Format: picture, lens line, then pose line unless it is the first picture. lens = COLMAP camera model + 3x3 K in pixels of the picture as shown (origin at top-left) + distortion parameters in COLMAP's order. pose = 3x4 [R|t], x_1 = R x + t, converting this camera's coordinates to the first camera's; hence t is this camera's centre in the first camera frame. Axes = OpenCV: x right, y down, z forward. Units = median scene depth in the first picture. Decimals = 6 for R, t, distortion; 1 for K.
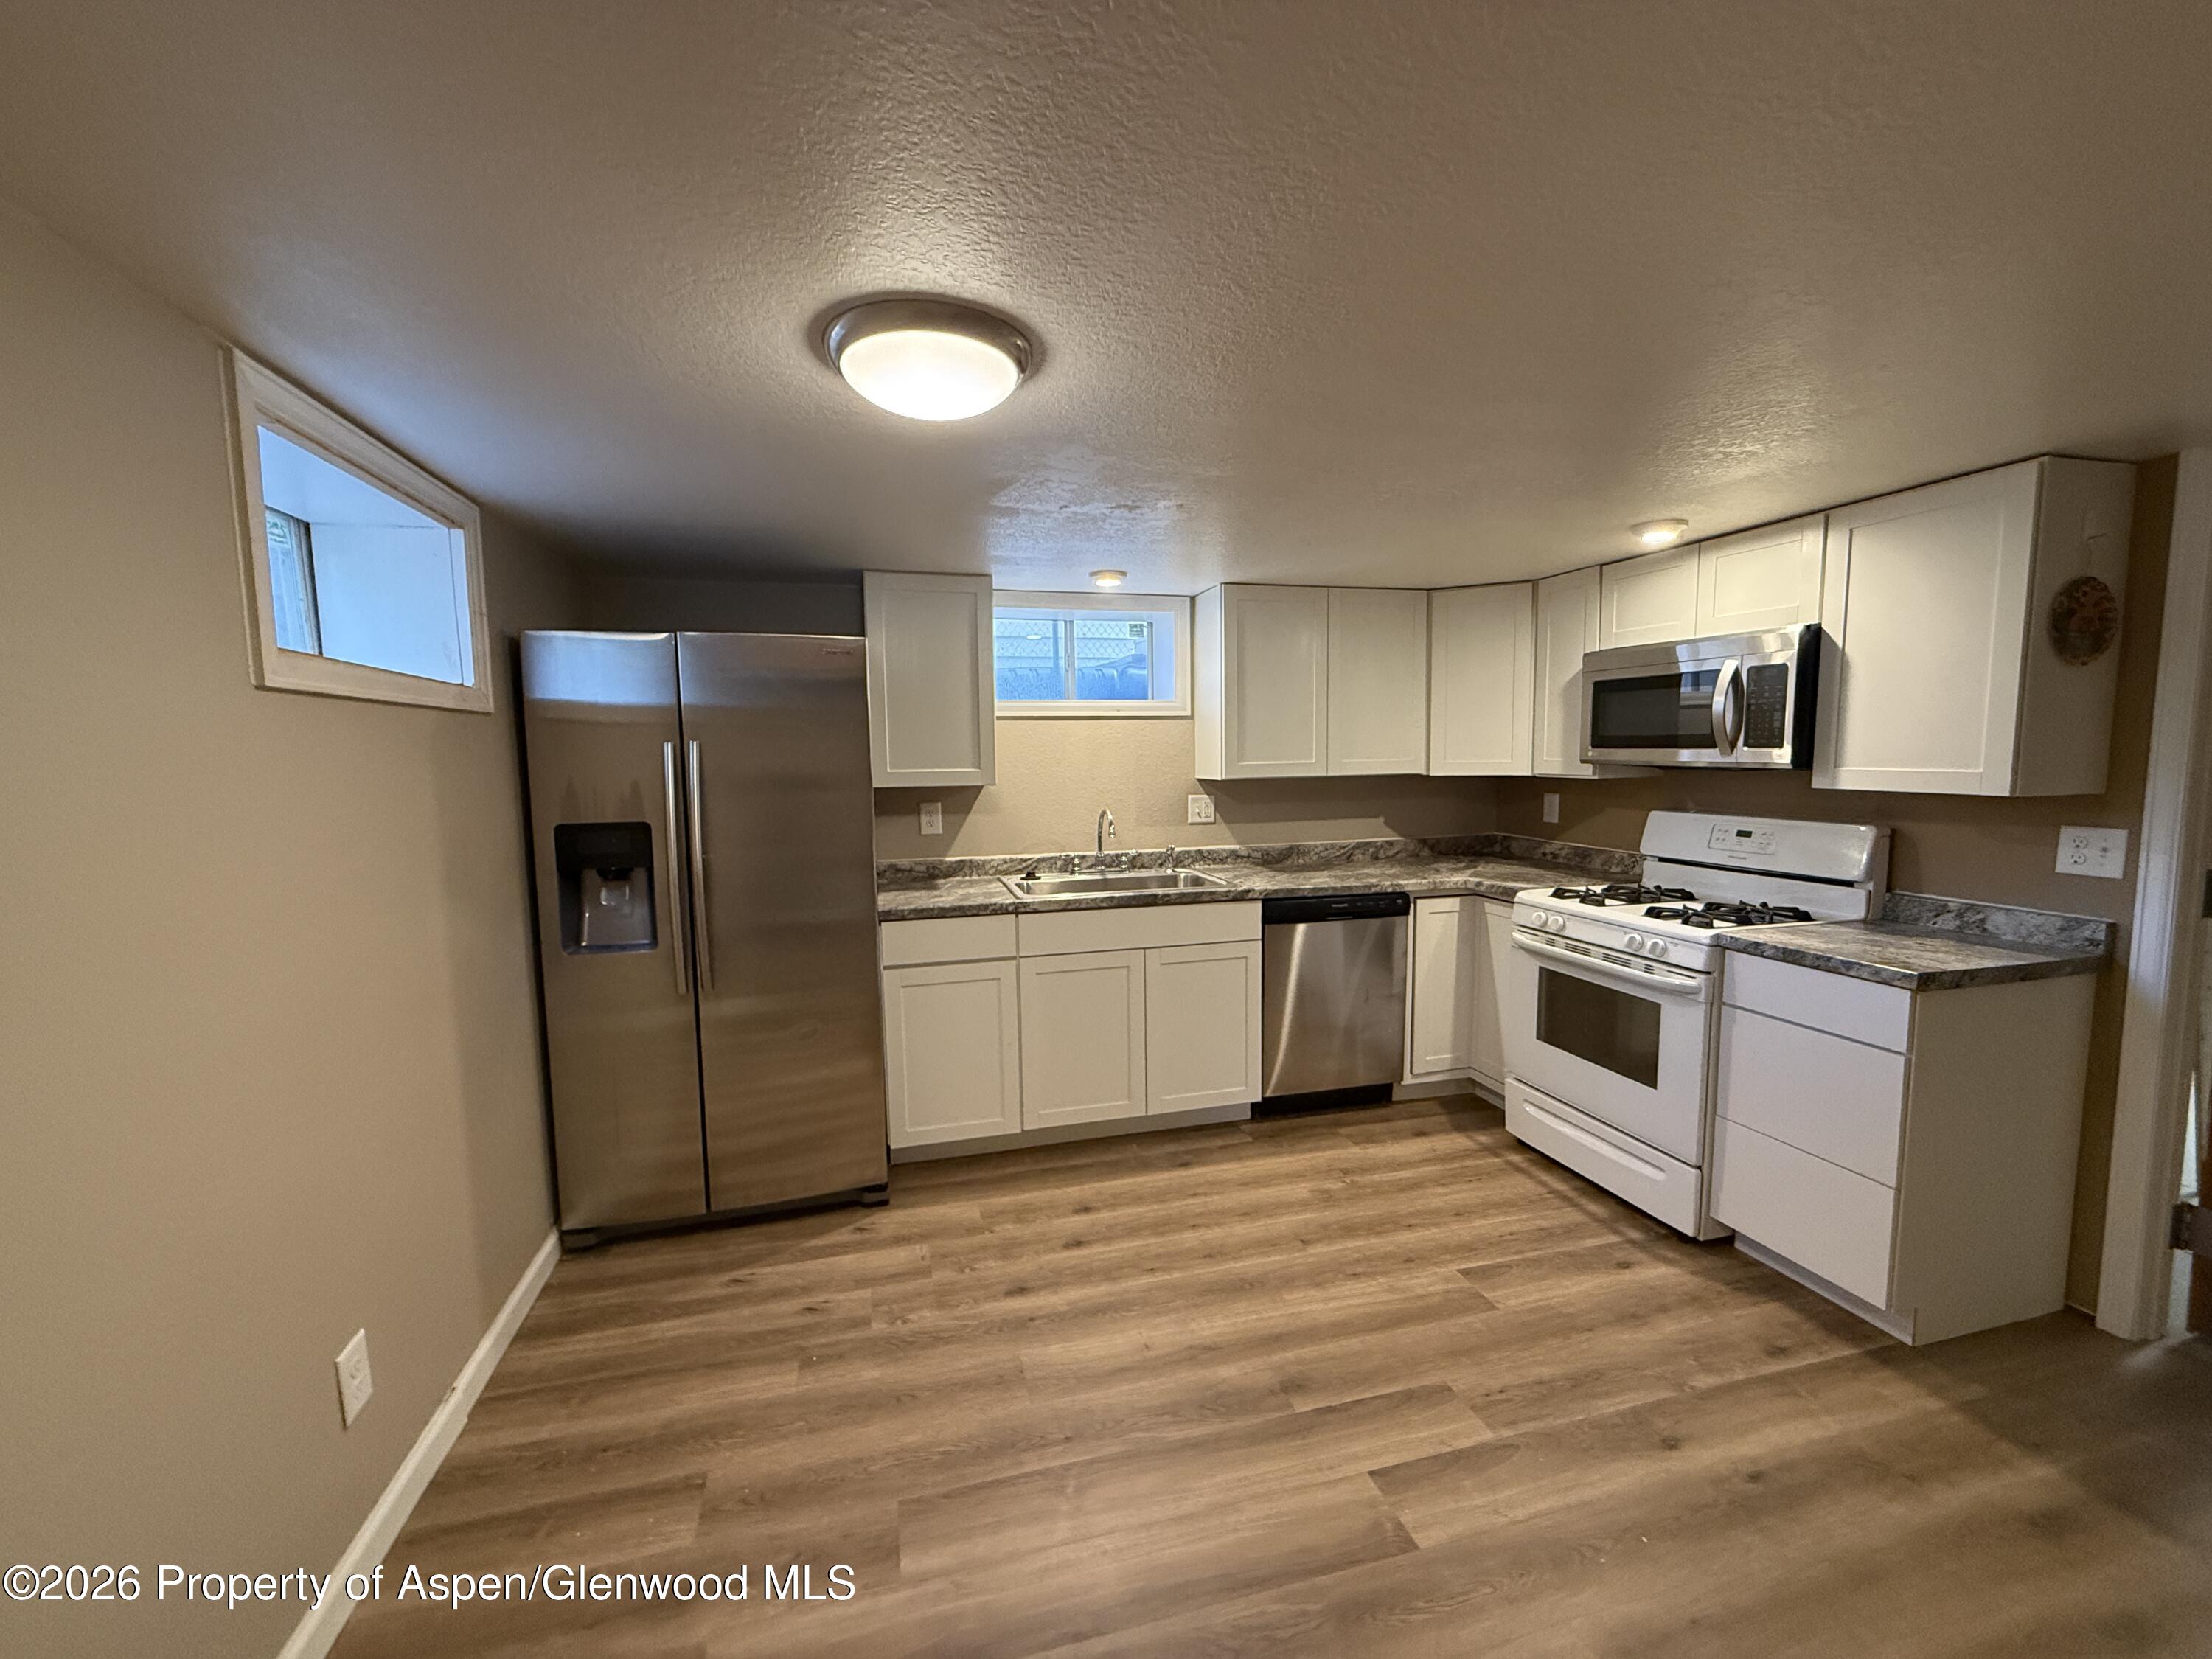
lens RADIAL K [[879.6, 0, 1101.9], [0, 879.6, 836.0], [0, 0, 1]] dist [0.000212, 0.000032]
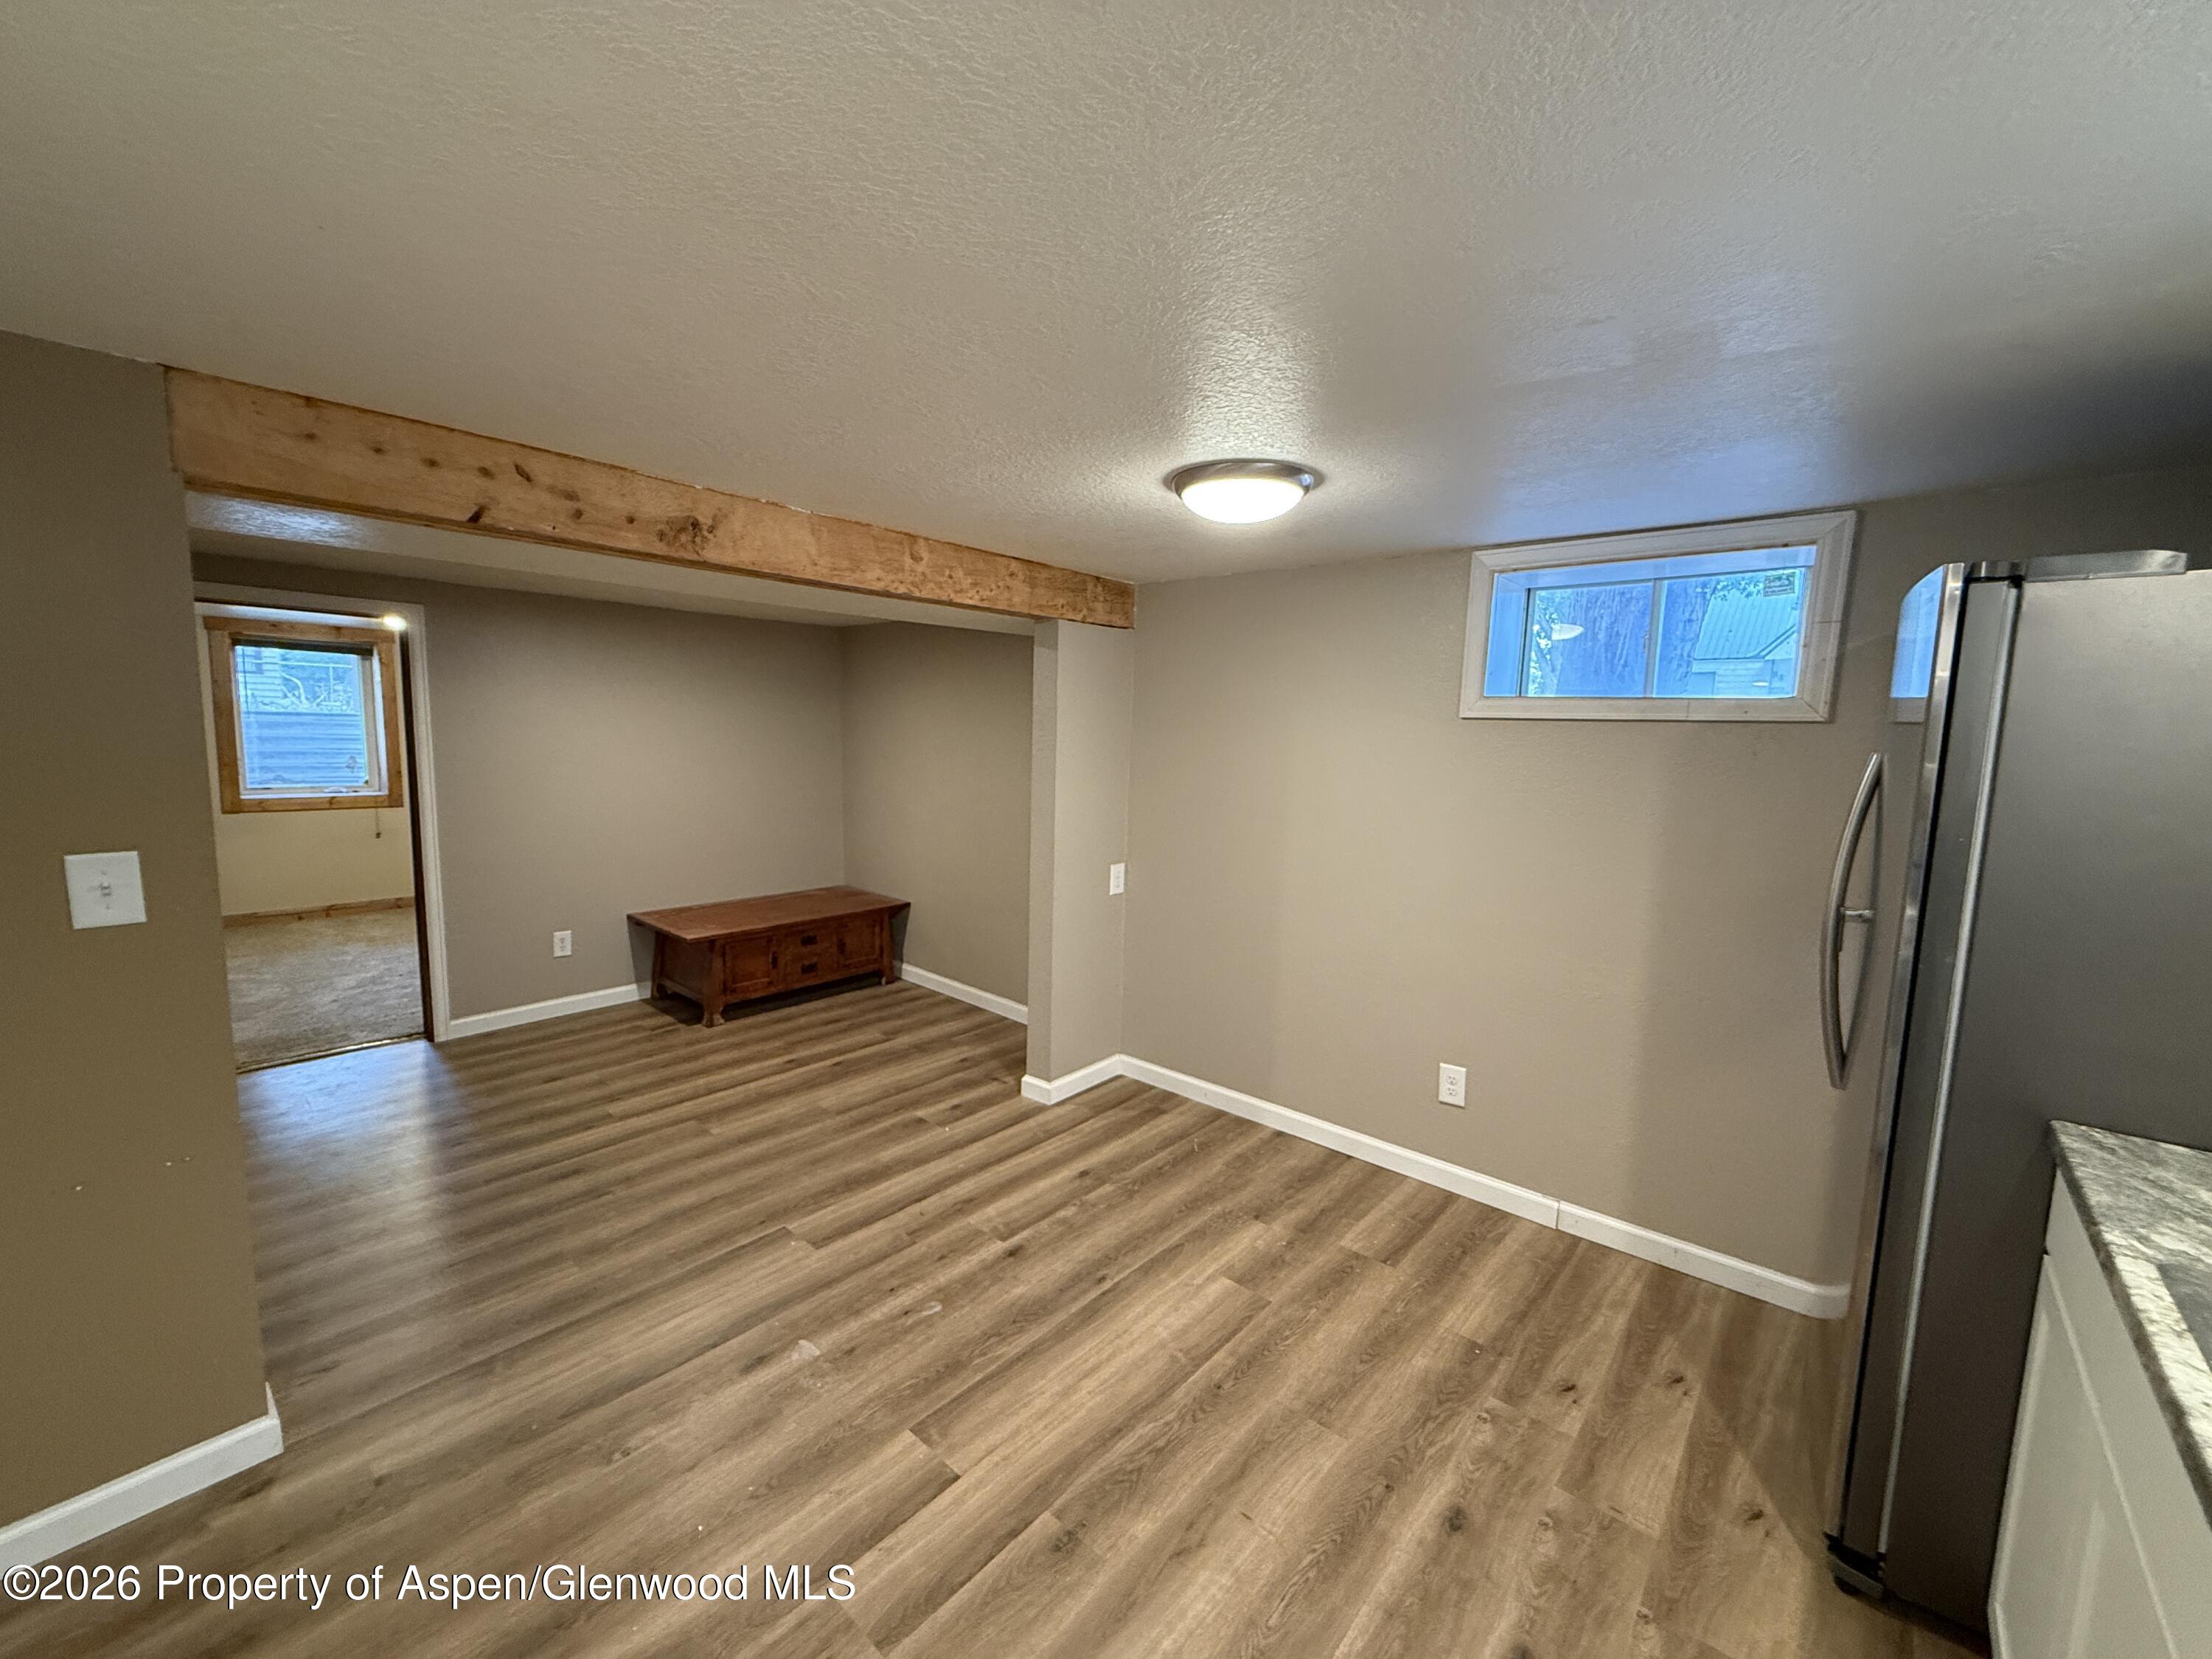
lens RADIAL K [[879.6, 0, 1099.9], [0, 879.6, 823.2], [0, 0, 1]] dist [0.000212, 0.000032]
pose [[-0.829714, 0.051469, -0.555811, 0.627454], [-0.067910, 0.979035, 0.192037, -0.190376], [0.554043, 0.197081, -0.808824, 1.594079]]
